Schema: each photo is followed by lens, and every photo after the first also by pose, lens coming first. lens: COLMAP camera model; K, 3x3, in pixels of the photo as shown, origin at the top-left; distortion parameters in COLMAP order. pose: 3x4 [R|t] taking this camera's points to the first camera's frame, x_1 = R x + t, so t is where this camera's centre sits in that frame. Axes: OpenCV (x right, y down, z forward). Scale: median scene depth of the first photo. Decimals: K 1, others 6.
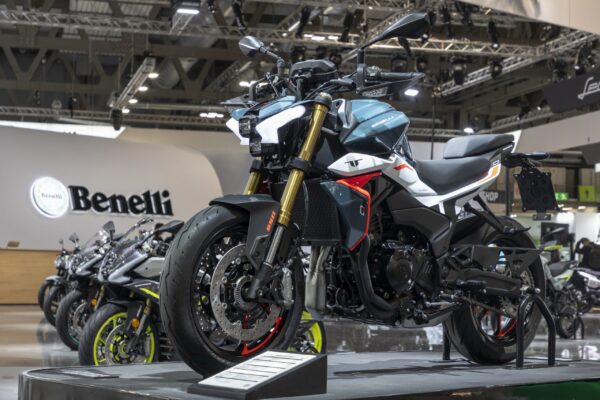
lens RADIAL K [[1211.3, 0, 302.9], [0, 1211.3, 201.7], [0, 0, 1]] dist [0.095092, 0.000000]
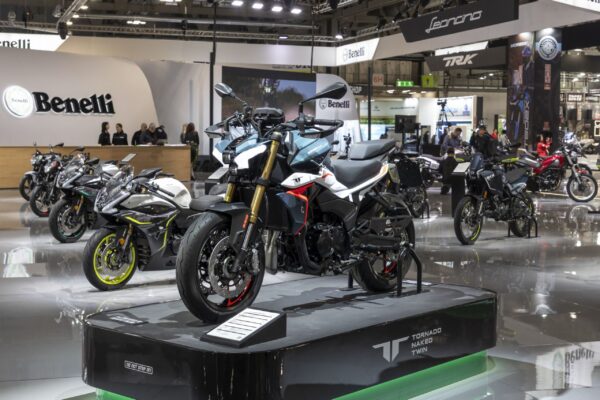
lens RADIAL K [[950.4, 0, 276.7], [0, 950.4, 180.0], [0, 0, 1]] dist [0.085560, 0.000000]
pose [[0.997210, -0.014442, 0.073235, -0.039182], [0.006795, 0.994595, 0.103611, -0.084680], [-0.074336, -0.102825, 0.991918, -0.104880]]
